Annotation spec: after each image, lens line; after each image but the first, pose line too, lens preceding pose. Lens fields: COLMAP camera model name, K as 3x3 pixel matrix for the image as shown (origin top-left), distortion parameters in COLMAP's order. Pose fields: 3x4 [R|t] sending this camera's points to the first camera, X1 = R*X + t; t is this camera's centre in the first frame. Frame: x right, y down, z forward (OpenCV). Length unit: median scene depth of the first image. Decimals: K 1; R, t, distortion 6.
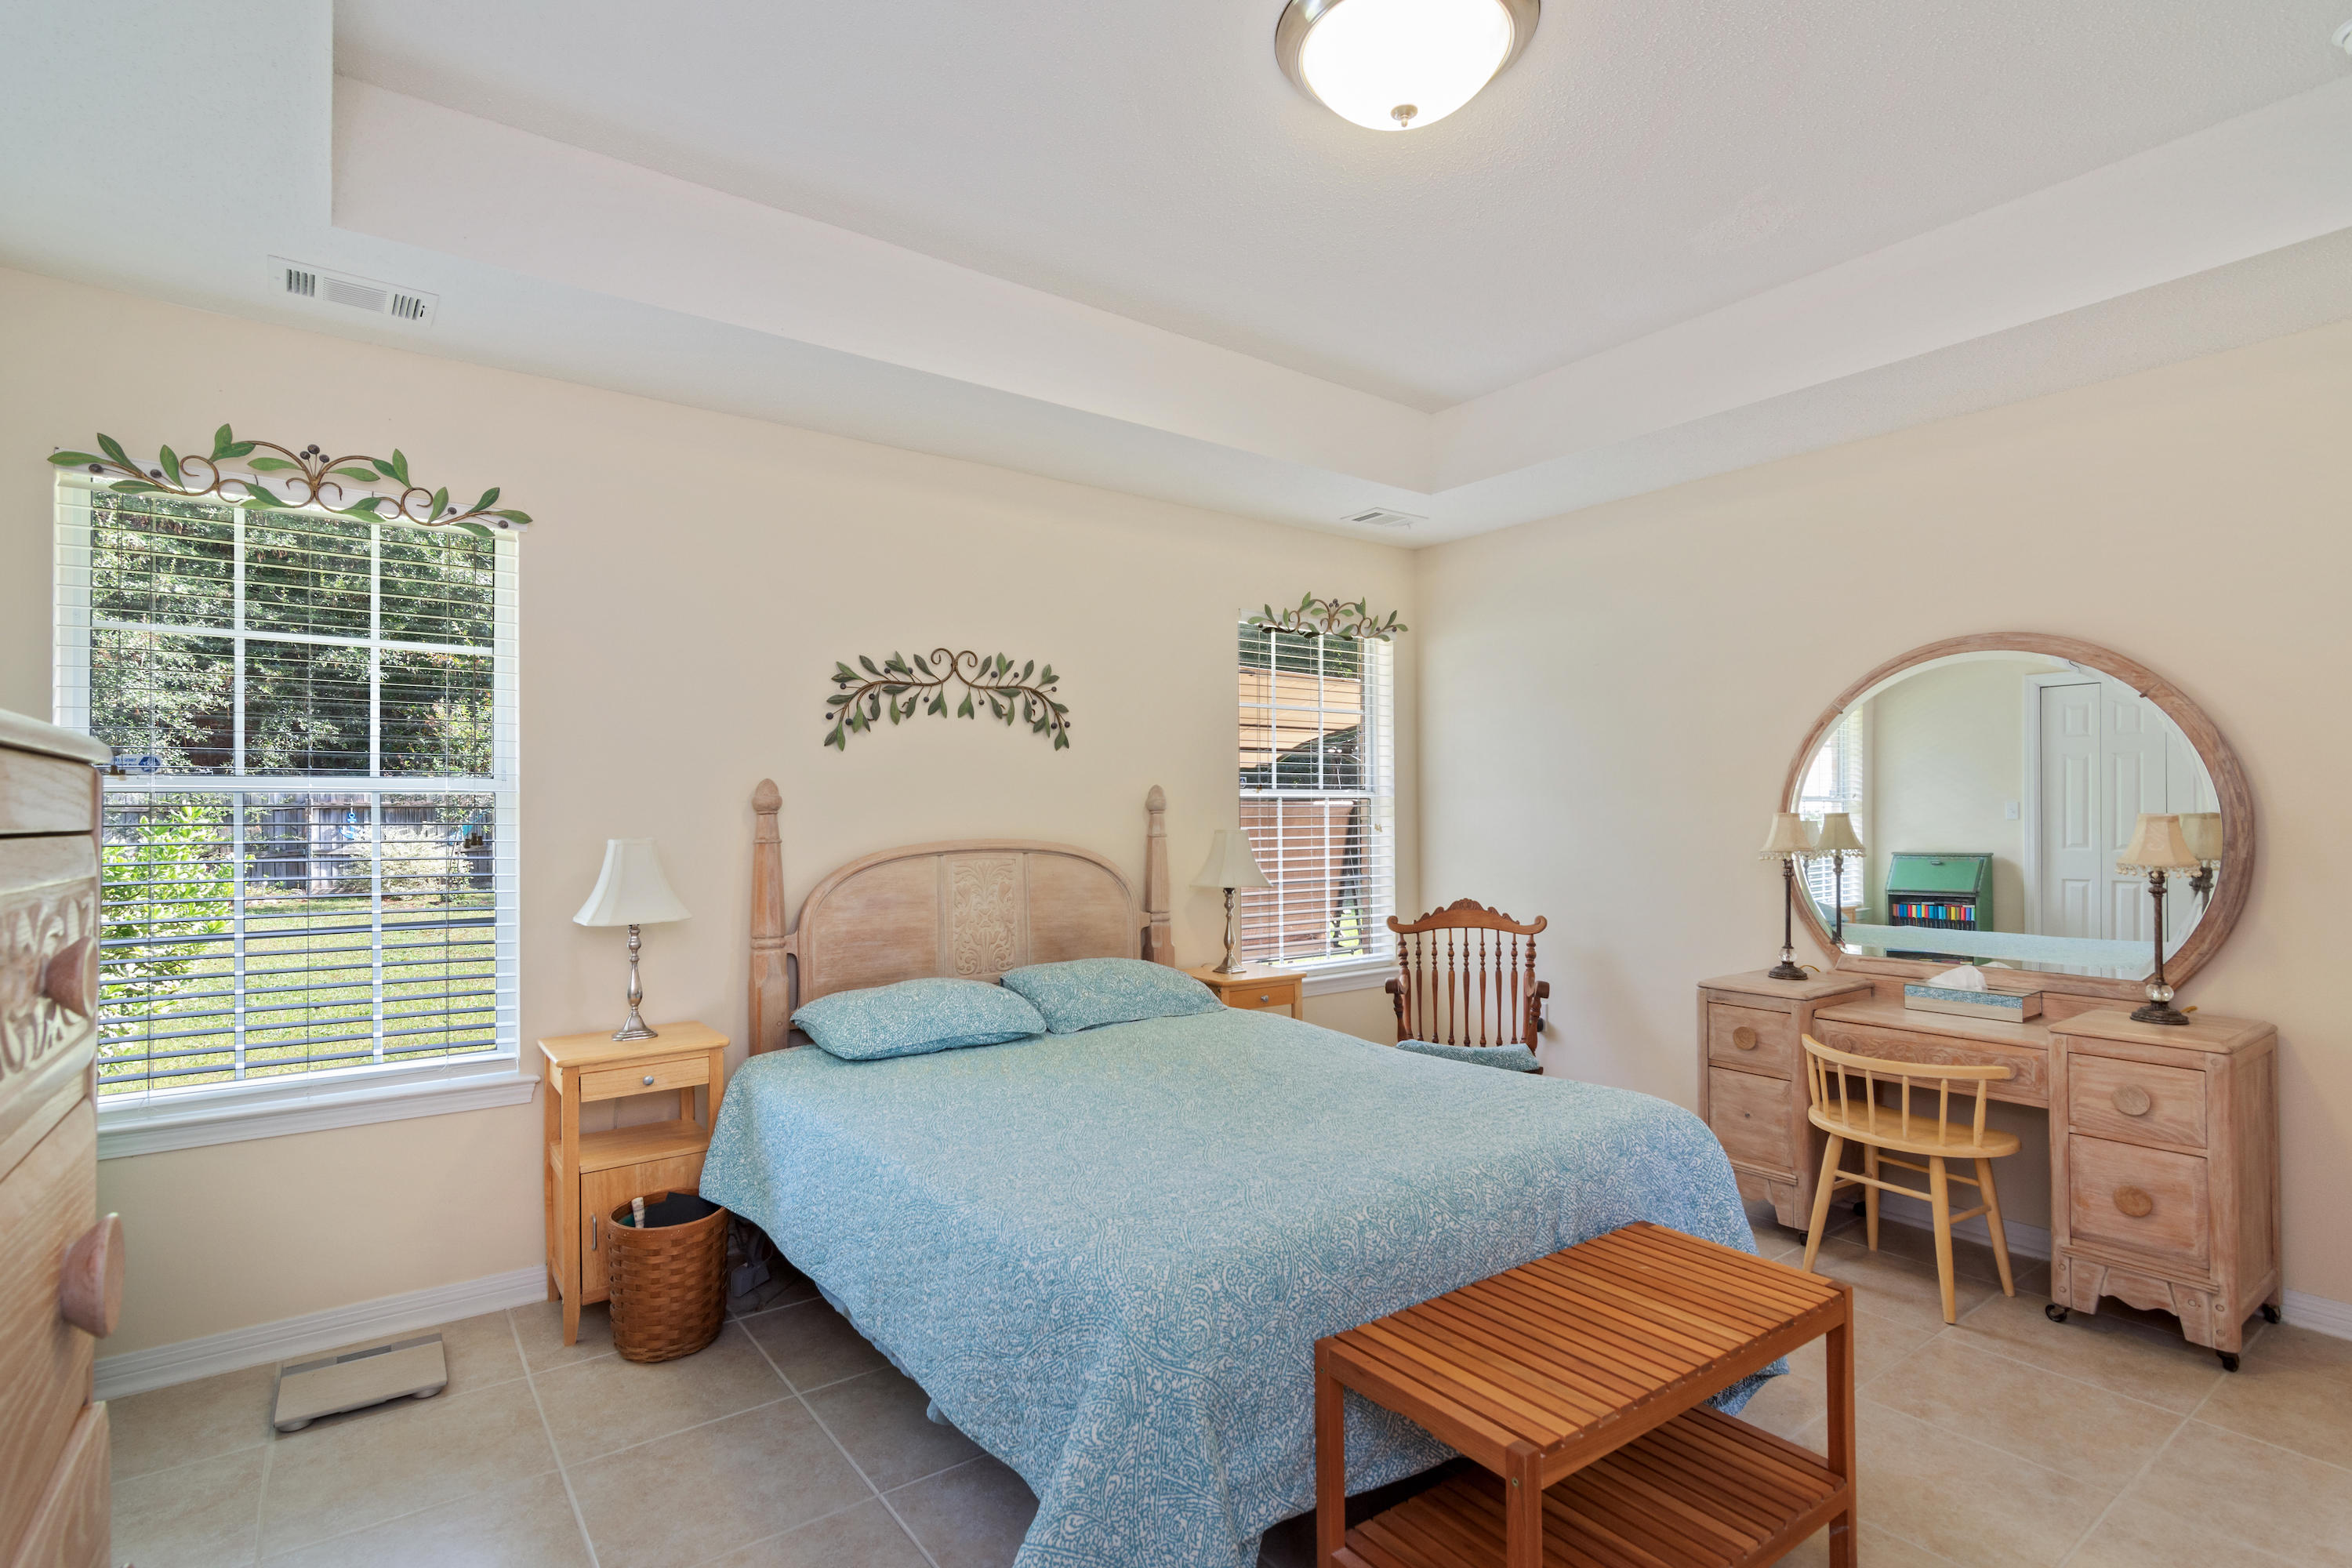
lens RADIAL K [[1145.8, 0, 1193.0], [0, 1145.8, 791.6], [0, 0, 1]] dist [0.050577, 0.001158]
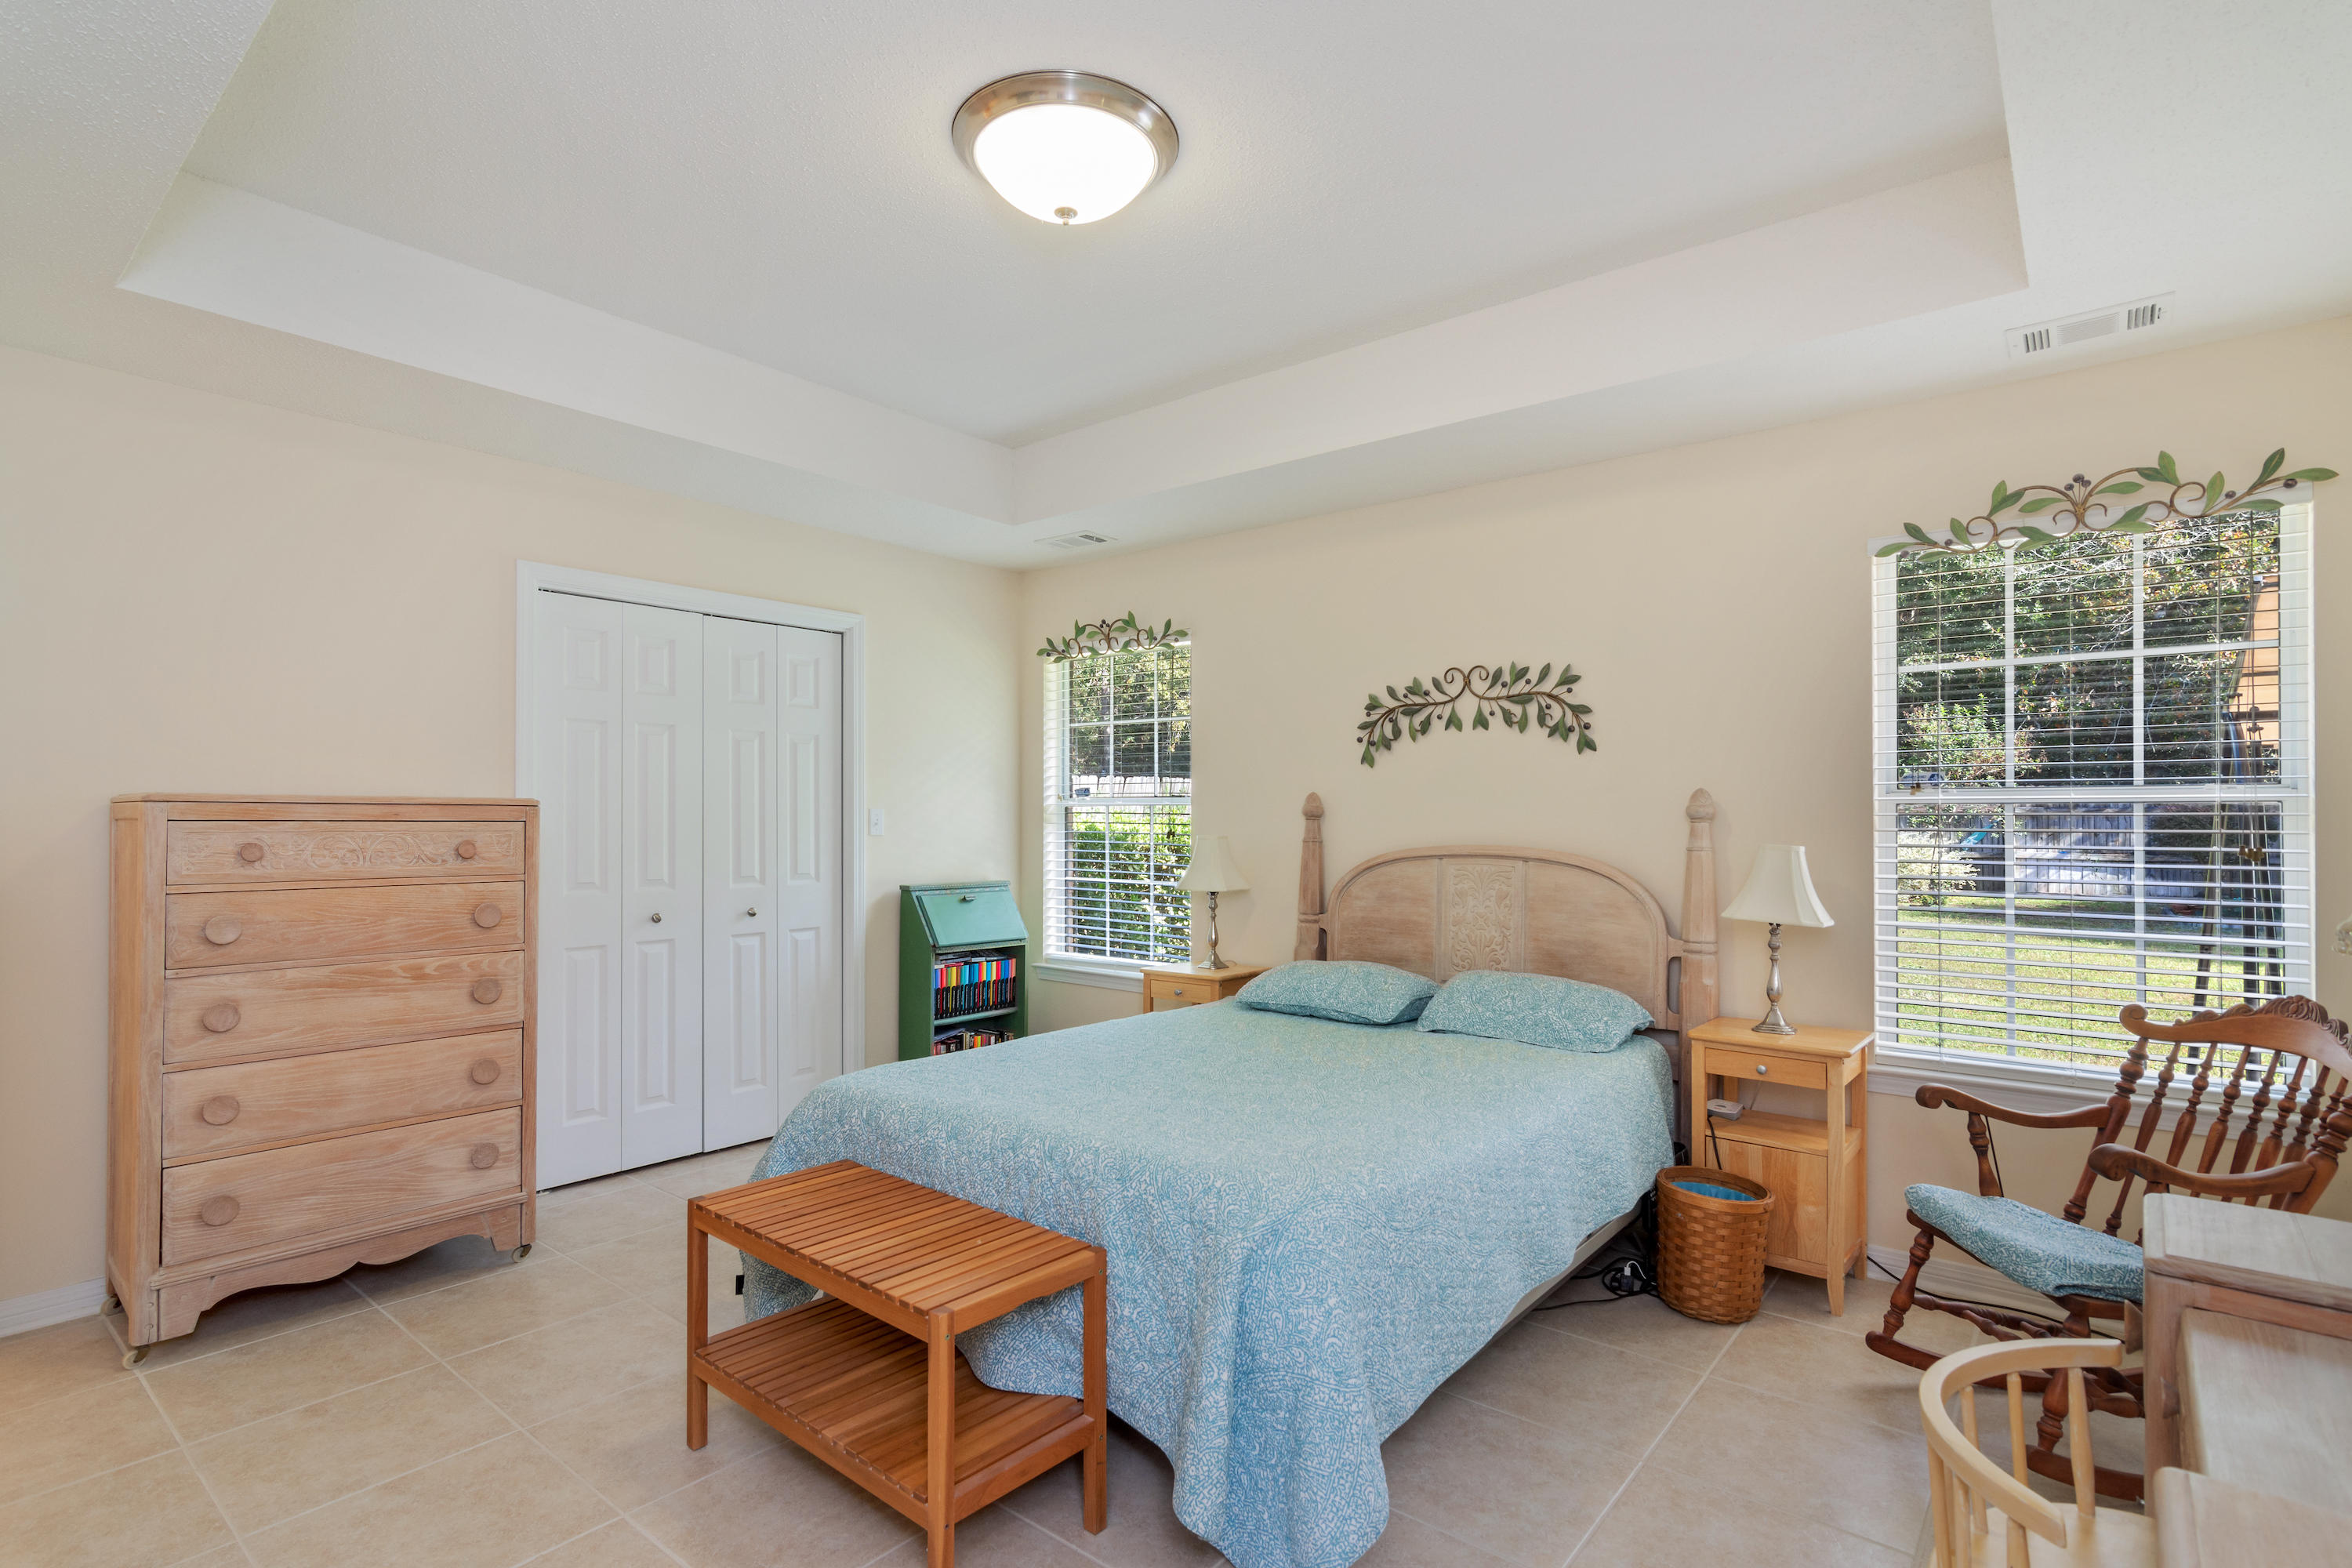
lens RADIAL K [[1145.8, 0, 1198.5], [0, 1145.8, 808.1], [0, 0, 1]] dist [0.050577, 0.001158]
pose [[0.260230, -0.012516, -0.965465, 0.748350], [0.003636, 0.999922, -0.011982, 0.019201], [0.965540, -0.000392, 0.260255, 0.478230]]
